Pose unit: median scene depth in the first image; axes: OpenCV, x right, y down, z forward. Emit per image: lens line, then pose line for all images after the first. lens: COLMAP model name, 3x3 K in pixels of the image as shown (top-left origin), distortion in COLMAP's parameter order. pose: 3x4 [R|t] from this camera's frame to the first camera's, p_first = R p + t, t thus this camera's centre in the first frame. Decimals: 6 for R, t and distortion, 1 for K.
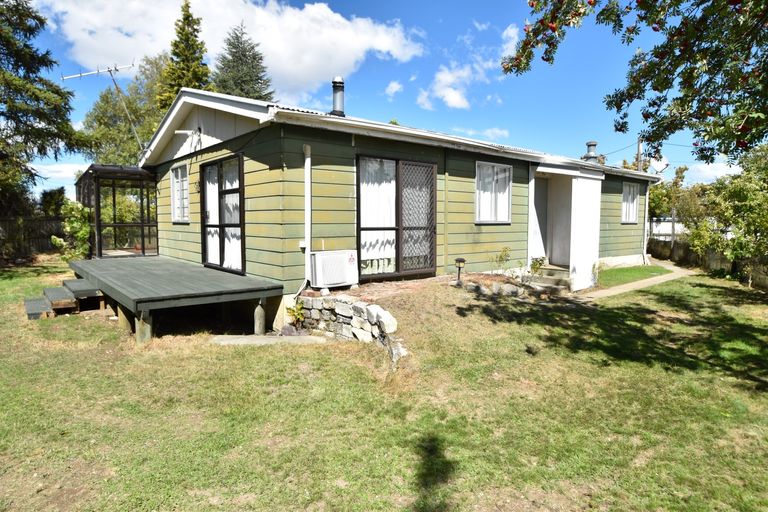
lens RADIAL K [[456.0, 0, 384.0], [0, 456.0, 256.0], [0, 0, 1]] dist [-0.068270, -0.000238]
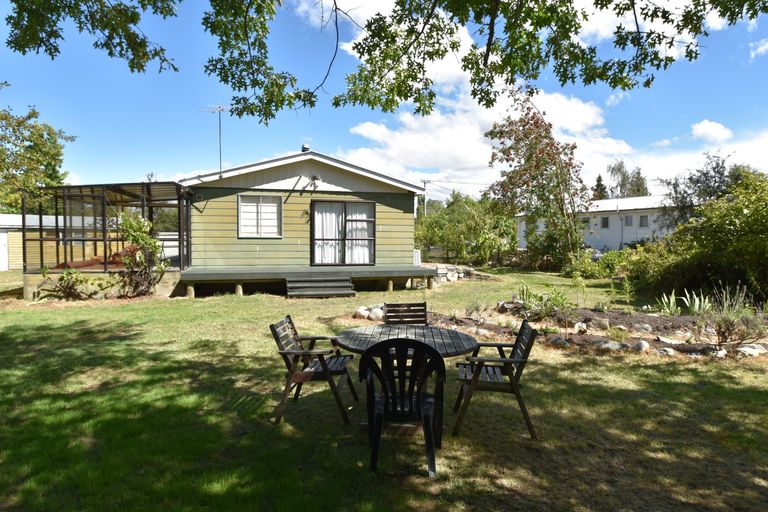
lens RADIAL K [[456.0, 0, 384.0], [0, 456.0, 256.0], [0, 0, 1]] dist [-0.068270, -0.000238]
pose [[0.417257, -0.040536, 0.907884, -1.994797], [0.063384, 0.997870, 0.015423, -0.023539], [-0.906576, 0.051109, 0.418937, 0.159210]]
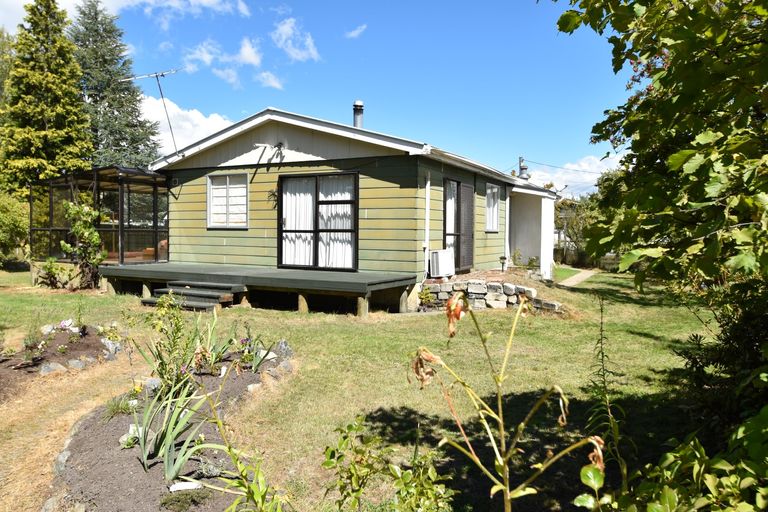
lens RADIAL K [[551.8, 0, 384.0], [0, 551.8, 256.0], [0, 0, 1]] dist [-0.072283, 0.001371]
pose [[0.926503, -0.008578, 0.376191, -0.785492], [0.020846, 0.999375, -0.028553, 0.043517], [-0.375710, 0.034297, 0.926102, -0.395508]]
